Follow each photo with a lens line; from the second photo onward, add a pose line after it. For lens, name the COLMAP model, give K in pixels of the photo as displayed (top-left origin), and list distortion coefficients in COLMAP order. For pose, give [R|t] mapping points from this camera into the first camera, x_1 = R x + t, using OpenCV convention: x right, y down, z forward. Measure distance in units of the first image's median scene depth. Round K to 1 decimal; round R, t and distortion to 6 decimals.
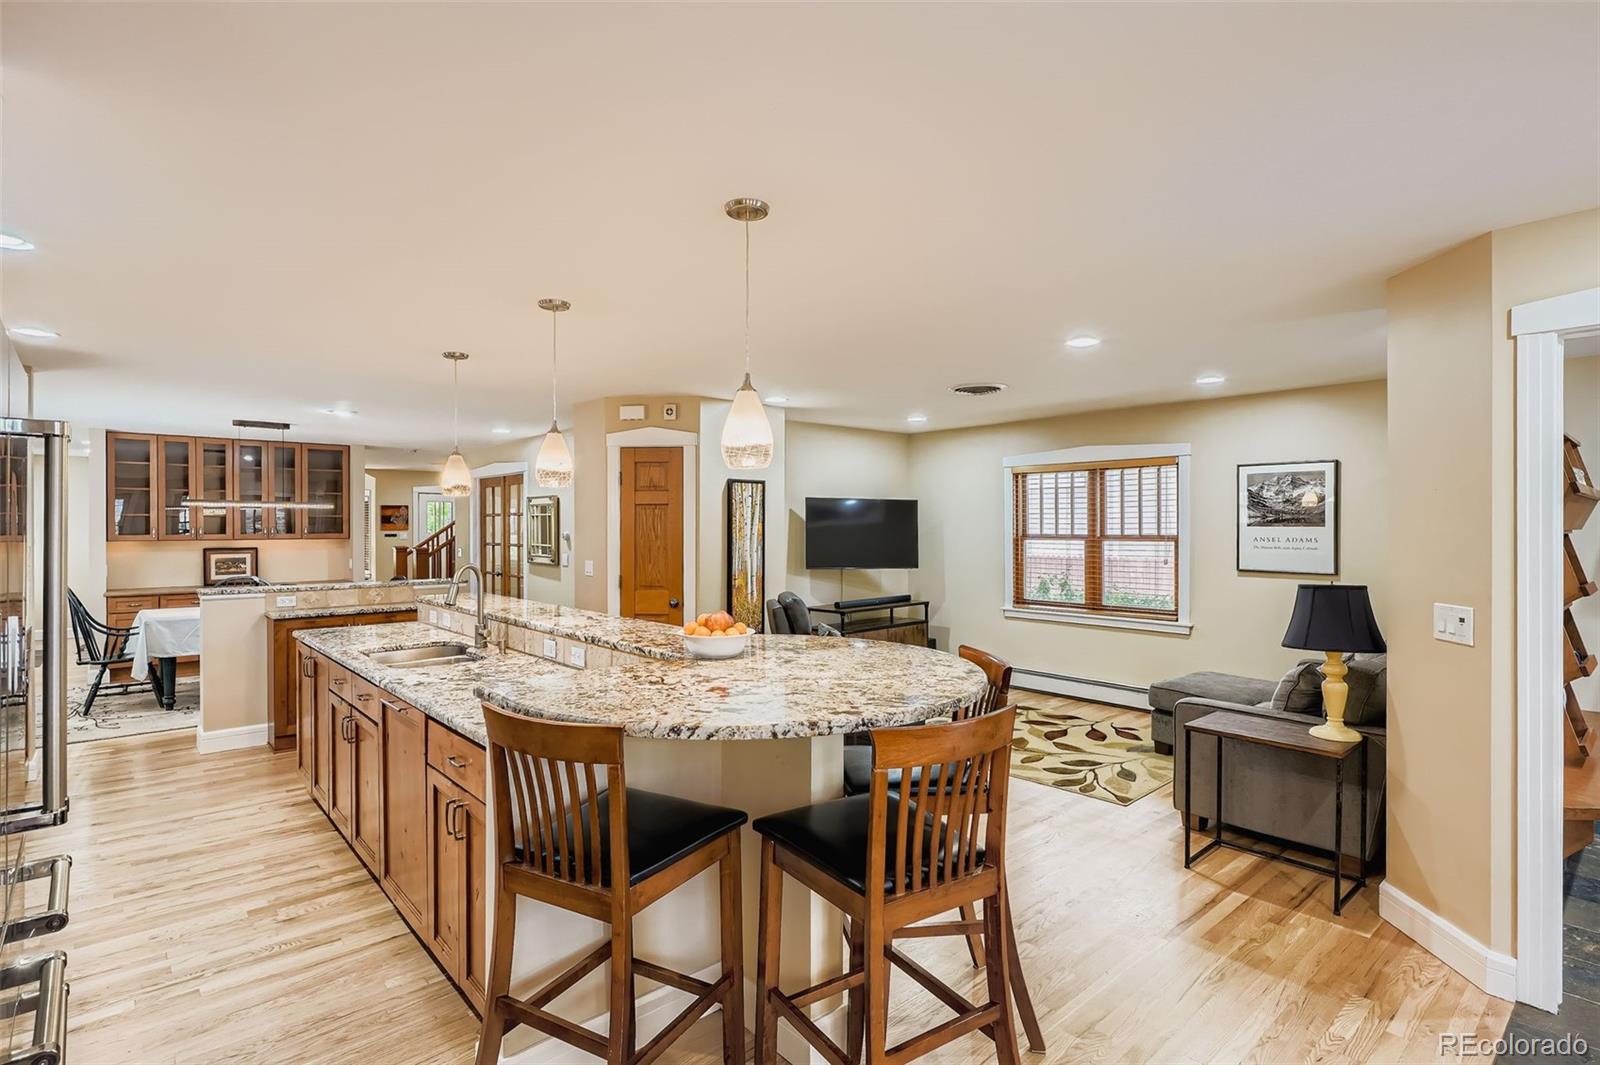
lens RADIAL K [[774.1, 0, 805.2], [0, 774.1, 530.3], [0, 0, 1]] dist [-0.001164, -0.000402]
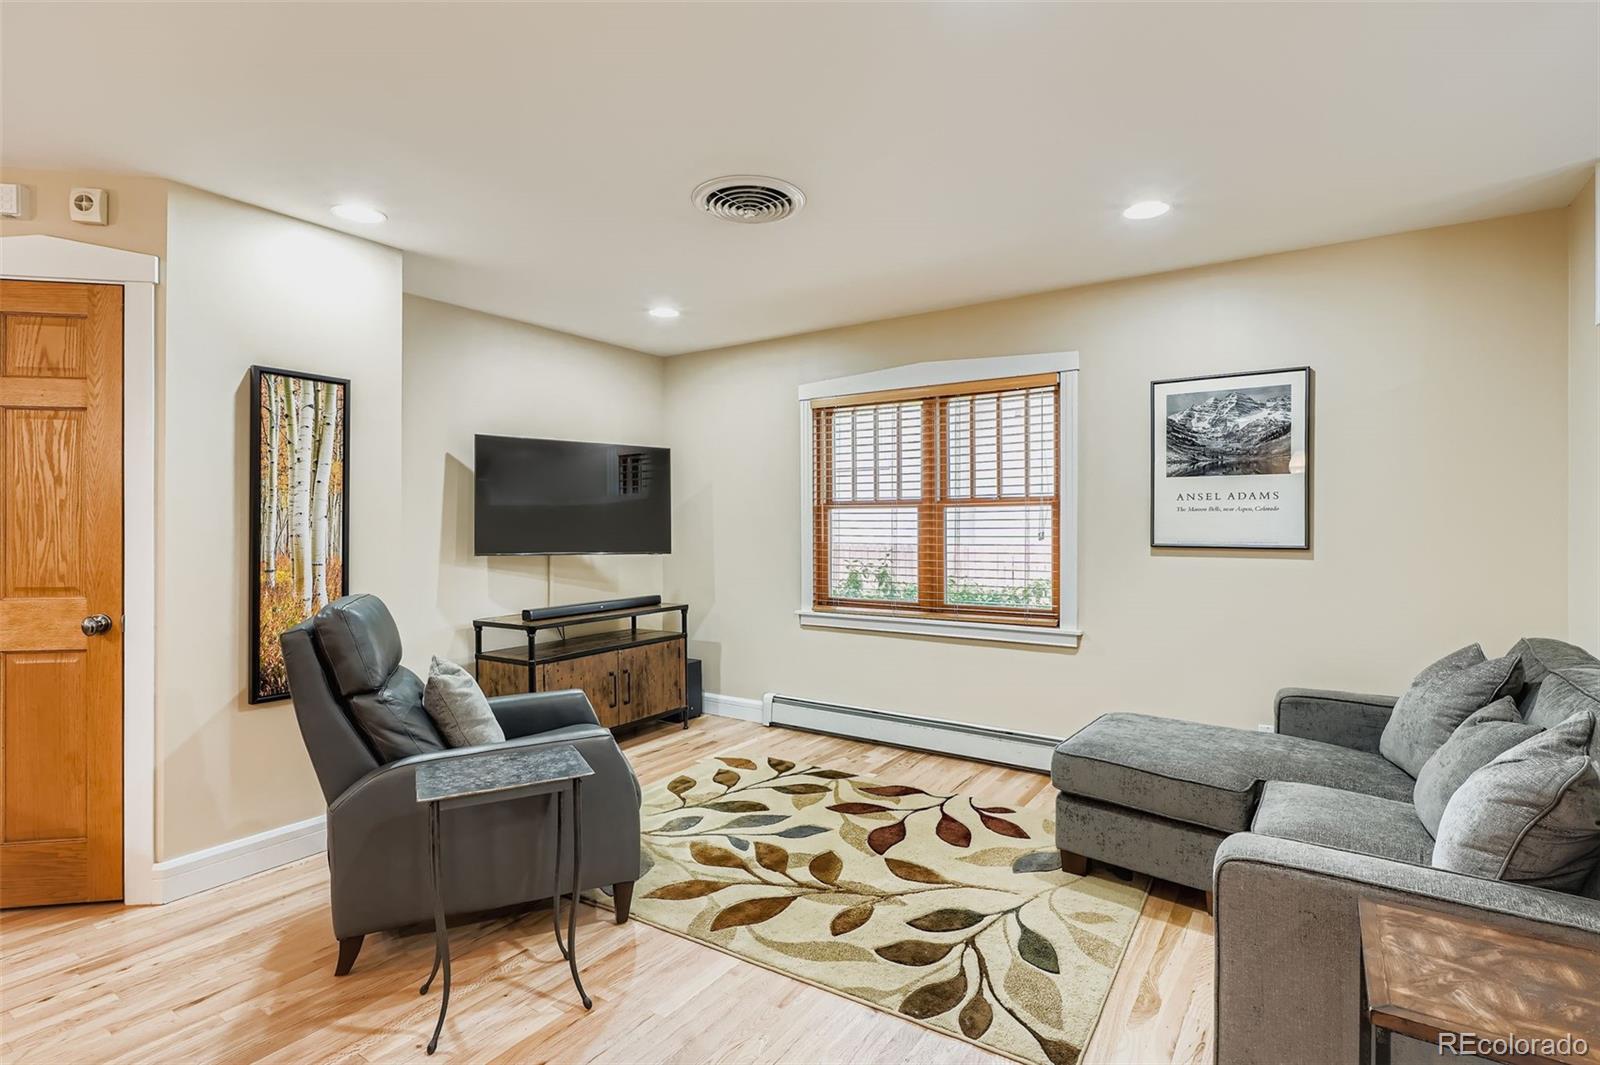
lens RADIAL K [[774.1, 0, 801.1], [0, 774.1, 526.7], [0, 0, 1]] dist [-0.001164, -0.000402]
pose [[0.968889, 0.000336, 0.247495, 0.112785], [0.000742, 0.999991, -0.004263, 0.036421], [-0.247494, 0.004315, 0.968880, 0.429078]]
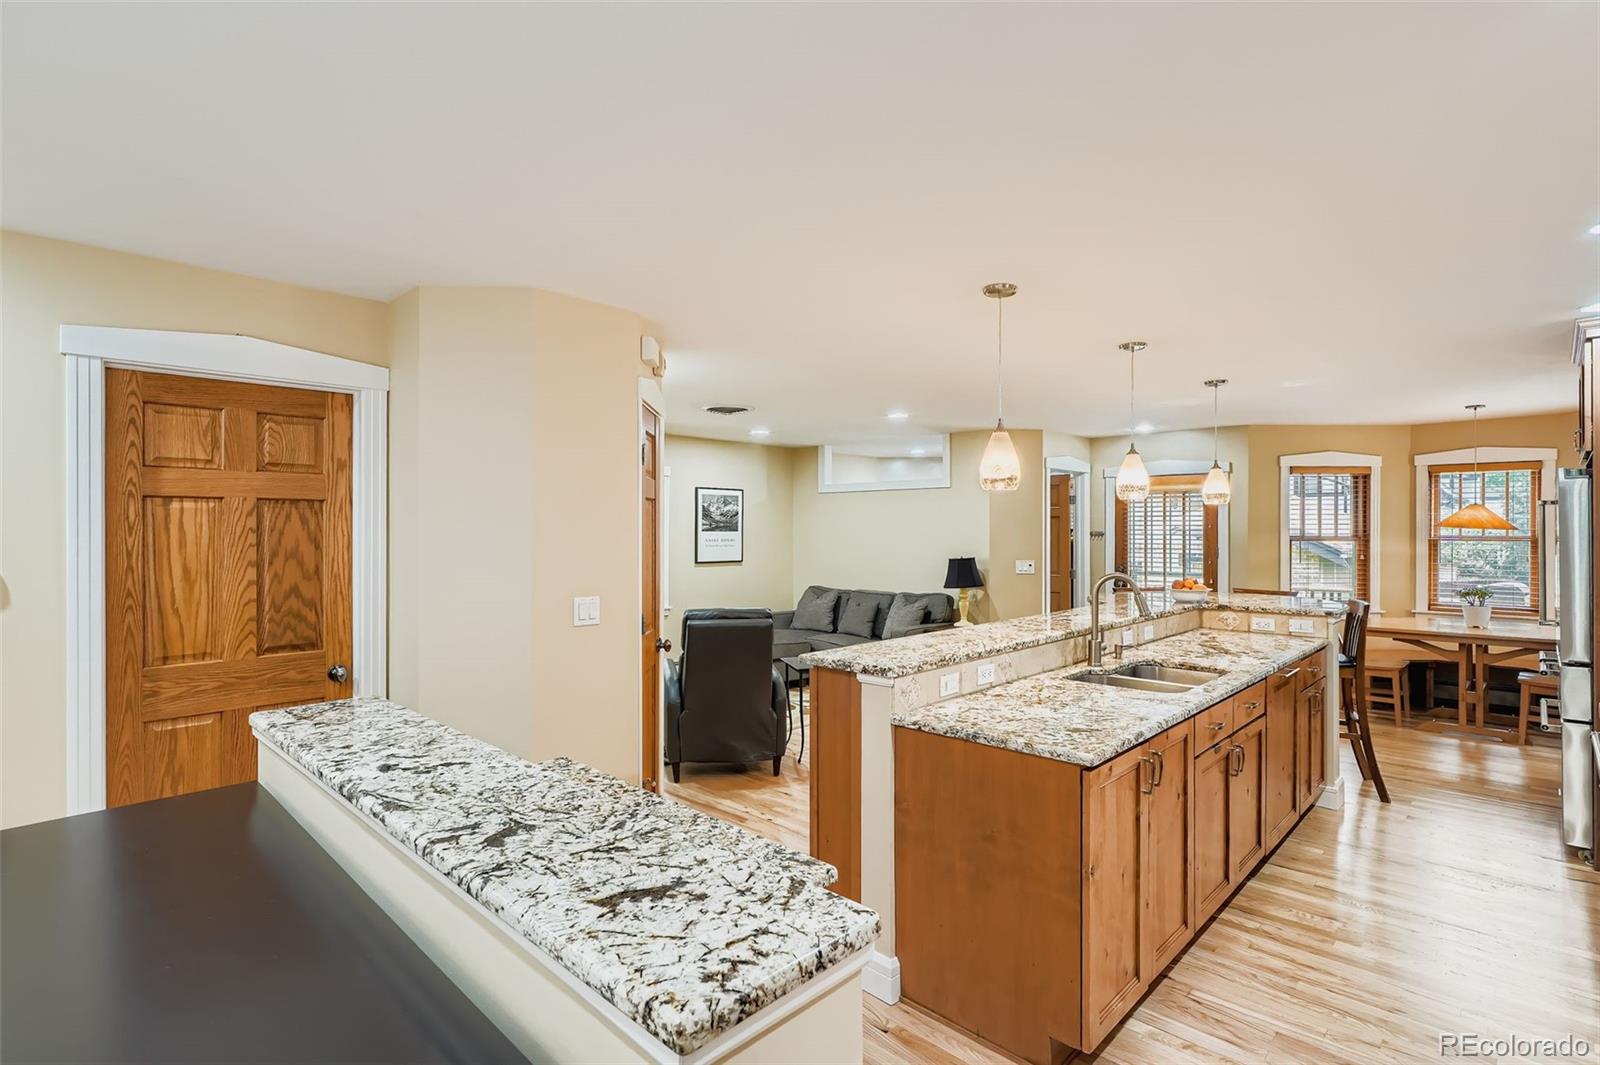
lens RADIAL K [[774.1, 0, 794.9], [0, 774.1, 528.7], [0, 0, 1]] dist [-0.001164, -0.000402]
pose [[-0.066395, 0.001830, 0.997792, -0.805864], [0.006102, 0.999980, -0.001428, -0.006162], [-0.997775, 0.005994, -0.066405, 0.872828]]
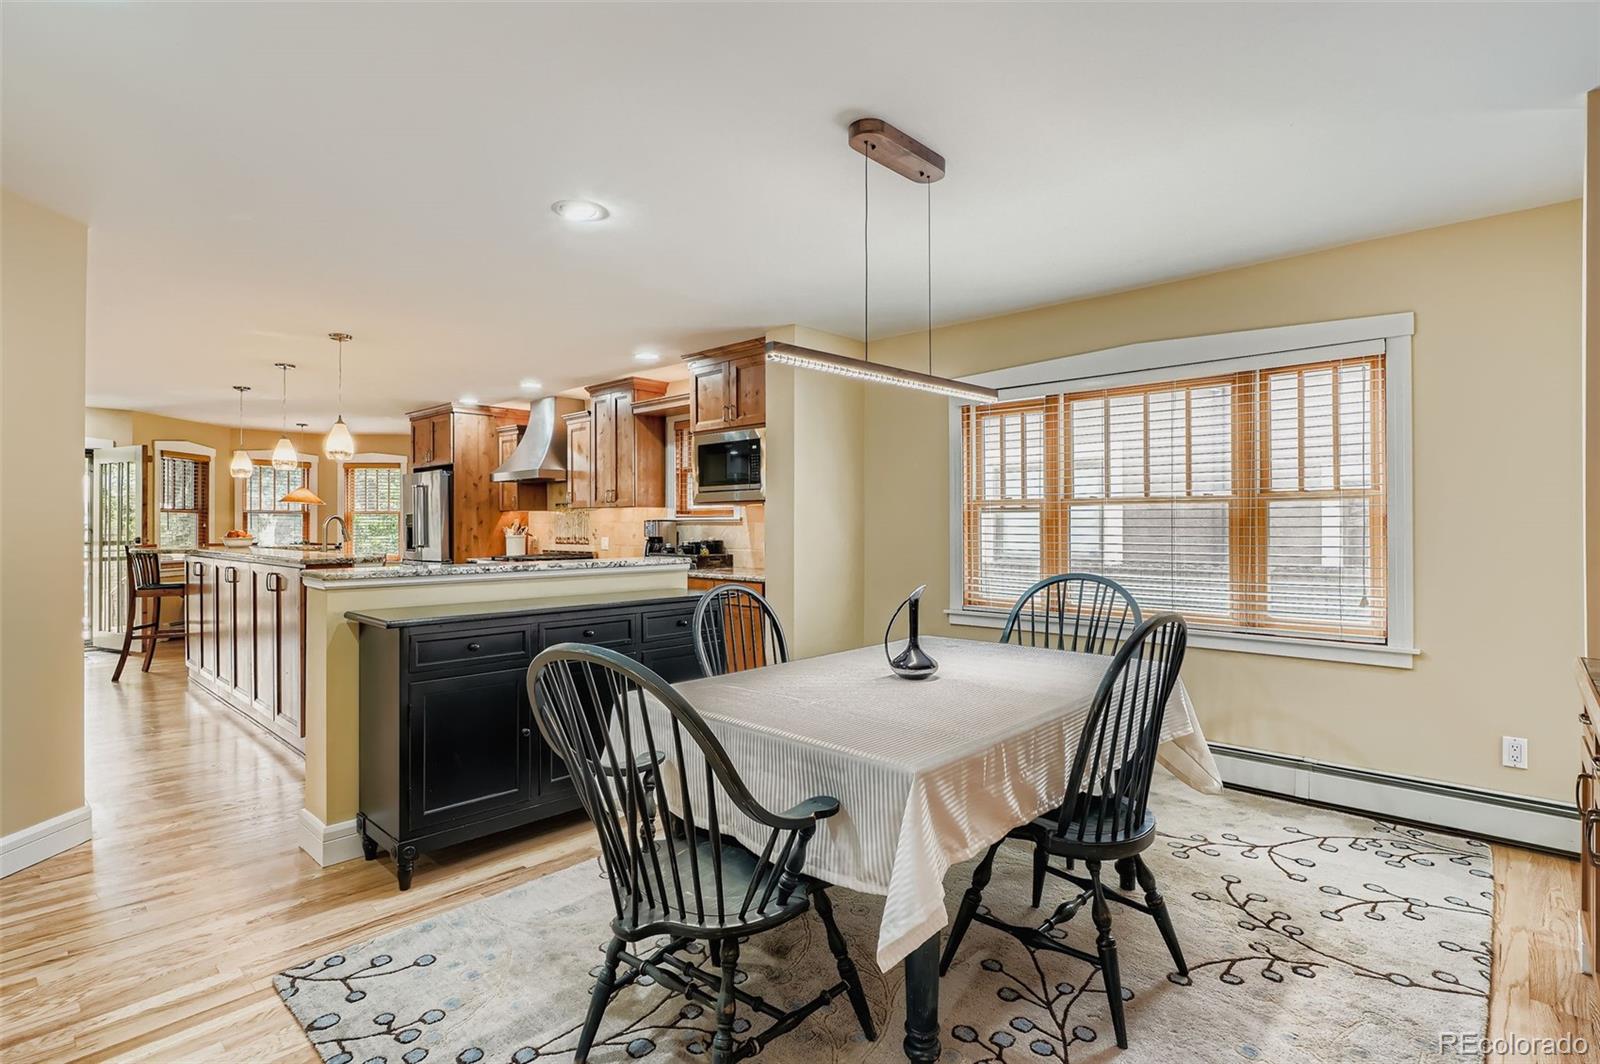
lens RADIAL K [[774.1, 0, 799.8], [0, 774.1, 528.8], [0, 0, 1]] dist [-0.001164, -0.000402]
pose [[-0.996234, 0.004435, -0.086595, -0.732905], [0.003464, 0.999929, 0.011360, 0.033673], [0.086639, 0.011018, -0.996179, 1.547617]]
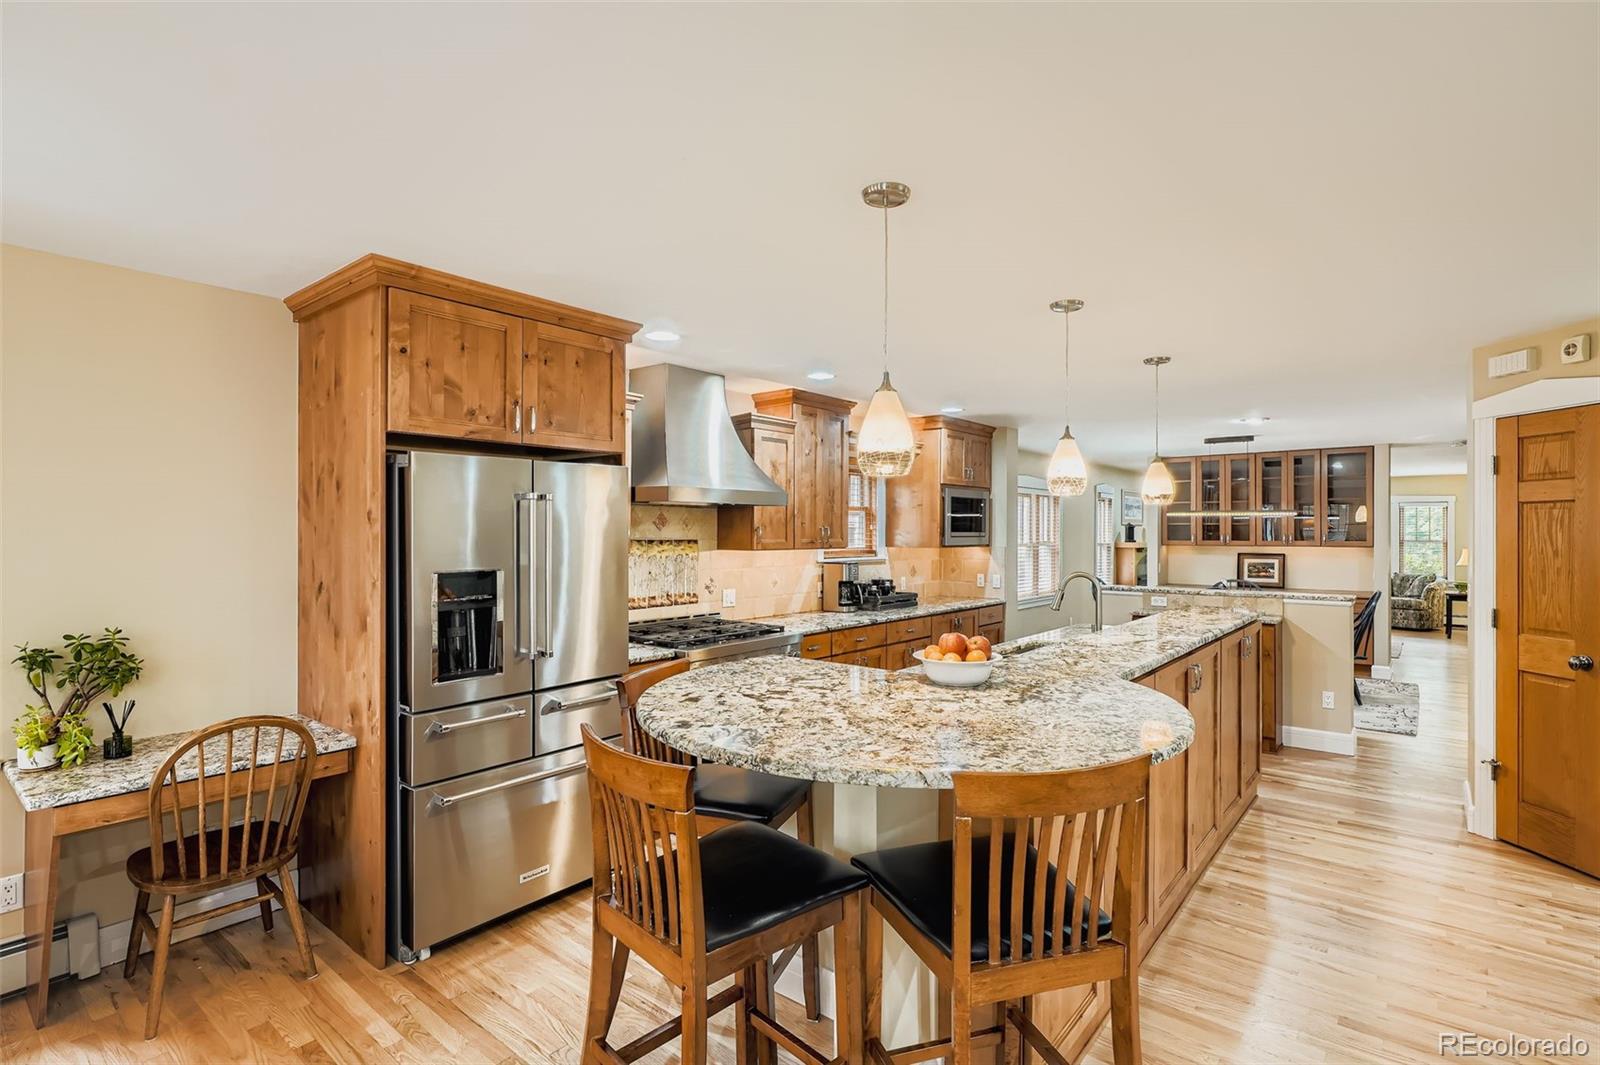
lens RADIAL K [[774.1, 0, 807.5], [0, 774.1, 528.8], [0, 0, 1]] dist [-0.001164, -0.000402]
pose [[0.165753, -0.002719, -0.986164, 0.309021], [-0.007041, 0.999967, -0.003941, -0.004020], [0.986142, 0.007597, 0.165728, 0.282641]]
